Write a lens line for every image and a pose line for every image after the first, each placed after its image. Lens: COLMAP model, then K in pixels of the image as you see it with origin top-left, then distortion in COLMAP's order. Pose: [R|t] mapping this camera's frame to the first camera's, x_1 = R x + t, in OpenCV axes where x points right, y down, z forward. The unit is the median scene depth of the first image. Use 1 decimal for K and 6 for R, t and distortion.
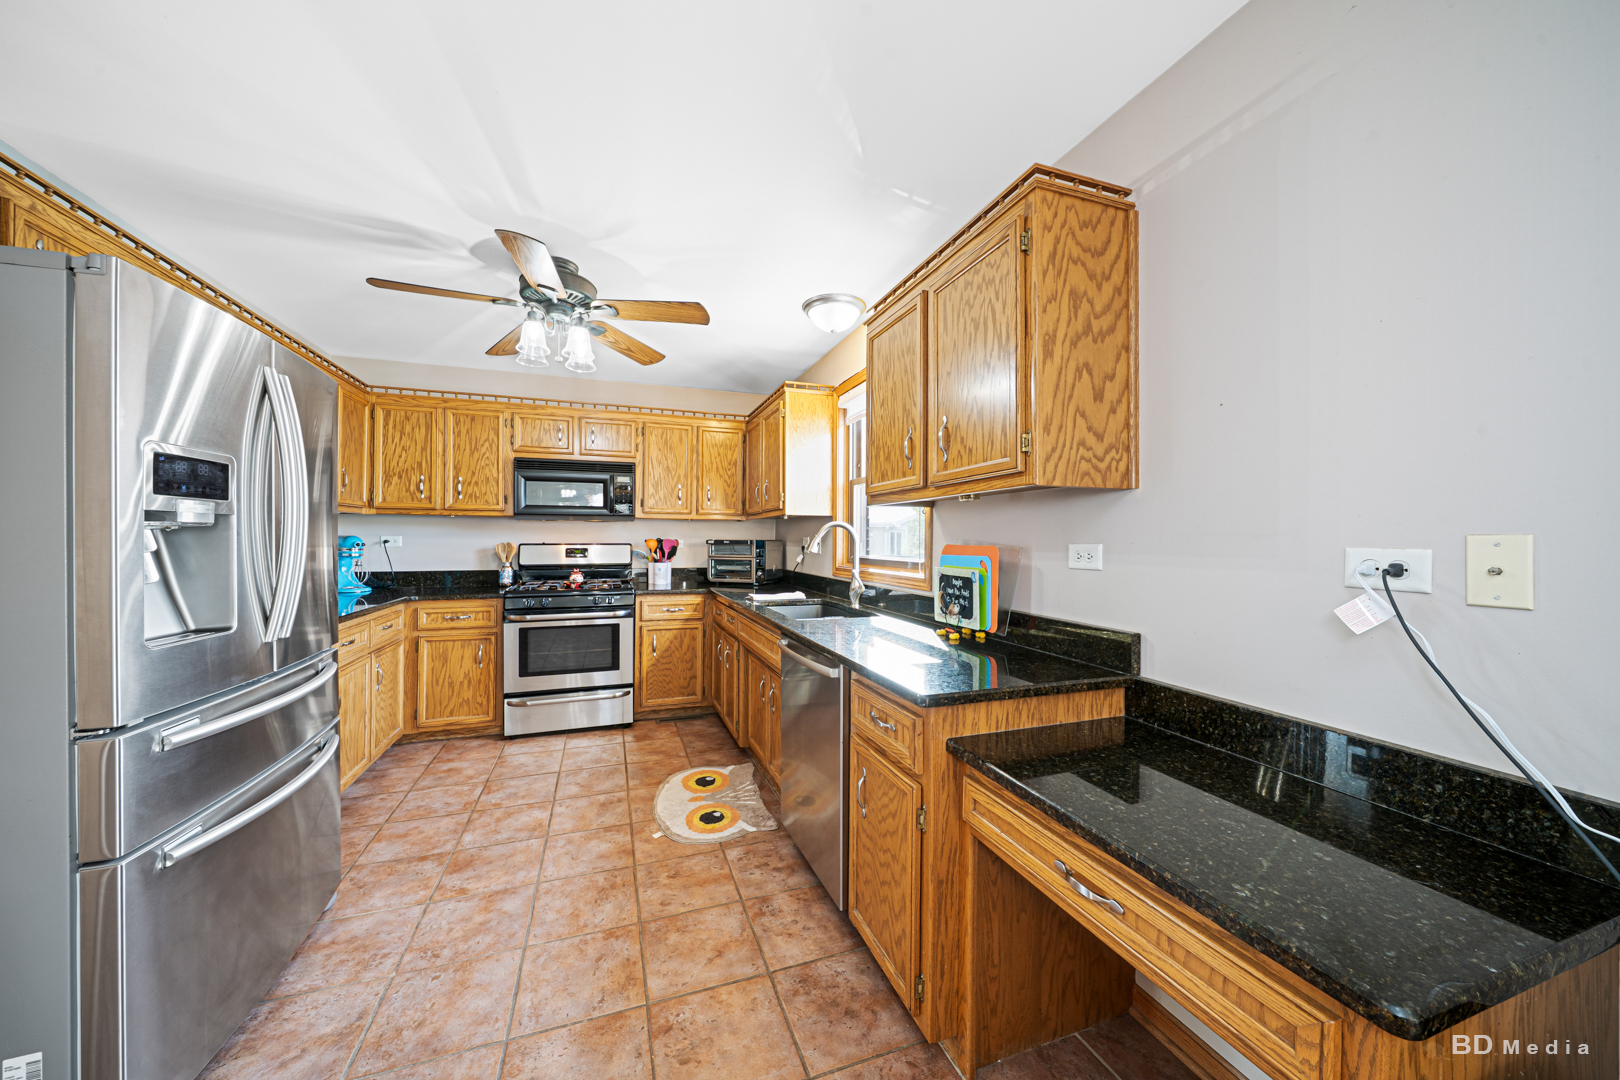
lens RADIAL K [[566.0, 0, 796.7], [0, 566.0, 539.6], [0, 0, 1]] dist [-0.001507, -0.000189]
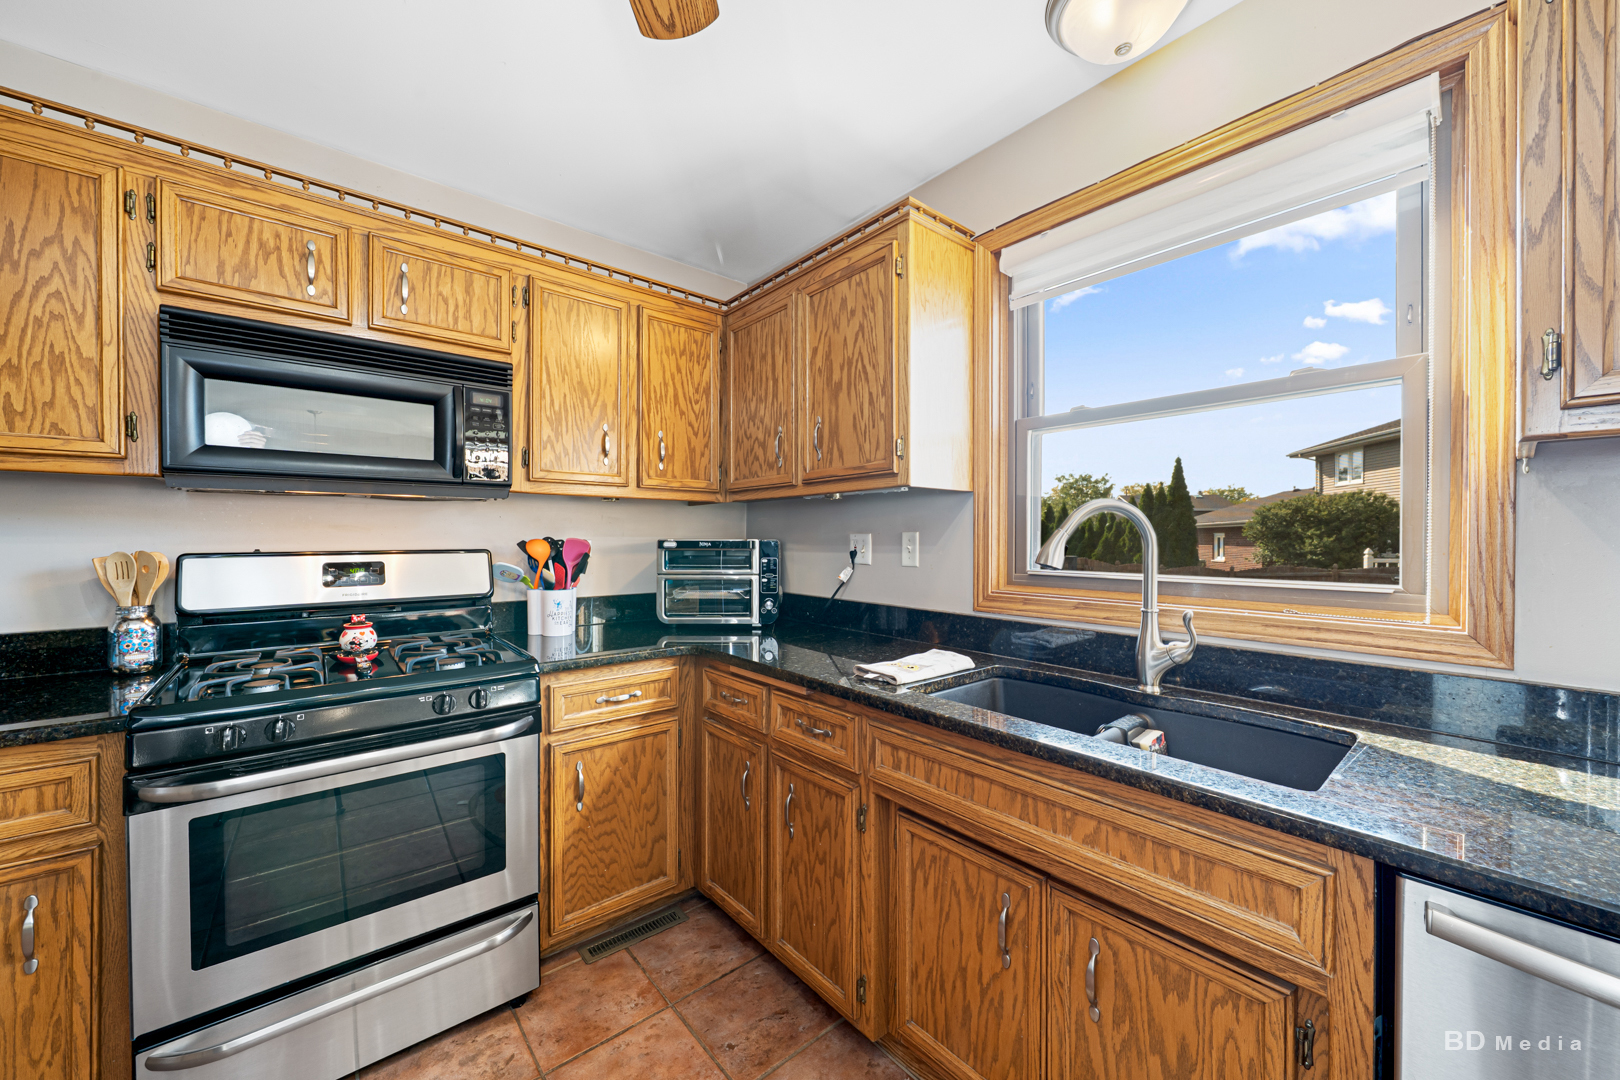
lens RADIAL K [[597.5, 0, 759.5], [0, 597.5, 541.7], [0, 0, 1]] dist [-0.002395, -0.000094]
pose [[0.943569, -0.008035, 0.331079, -0.279634], [0.005612, 0.999950, 0.008272, -0.002171], [-0.331129, -0.005947, 0.943567, 0.542392]]
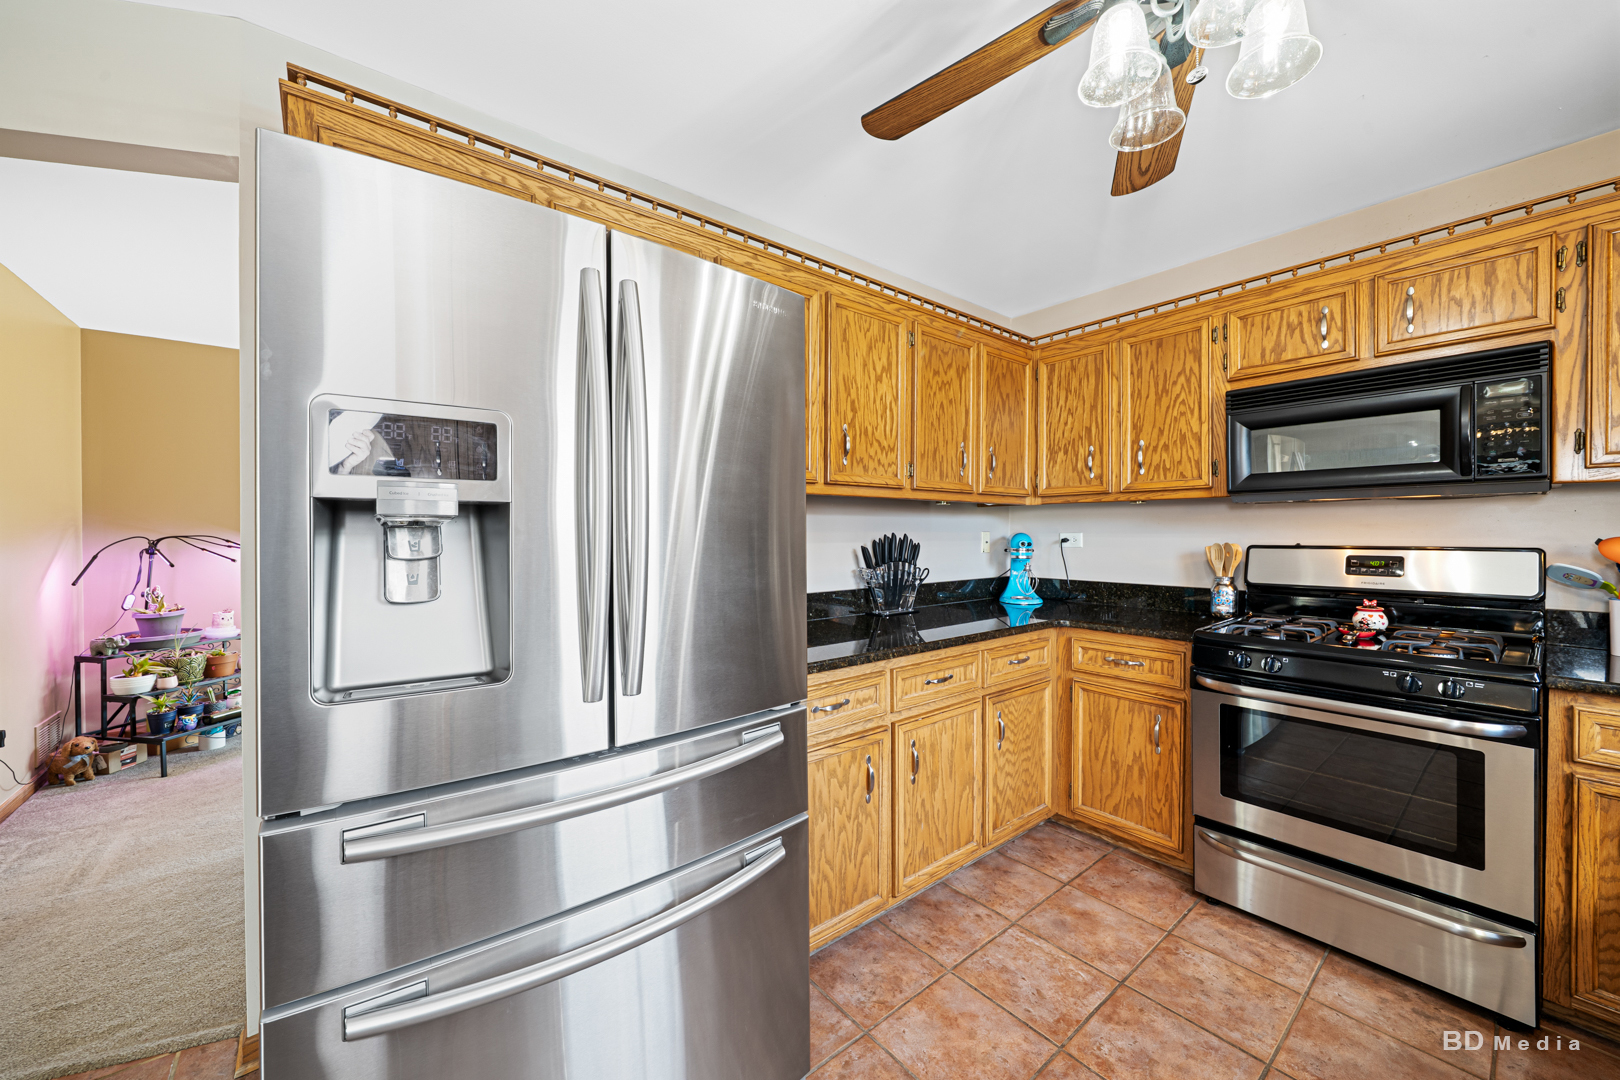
lens RADIAL K [[599.6, 0, 827.8], [0, 599.6, 535.5], [0, 0, 1]] dist [-0.002481, -0.000246]
pose [[0.357542, -0.001995, -0.933895, -0.088219], [0.000584, 0.999998, -0.001912, -0.001892], [0.933897, 0.000138, 0.357543, 0.423606]]
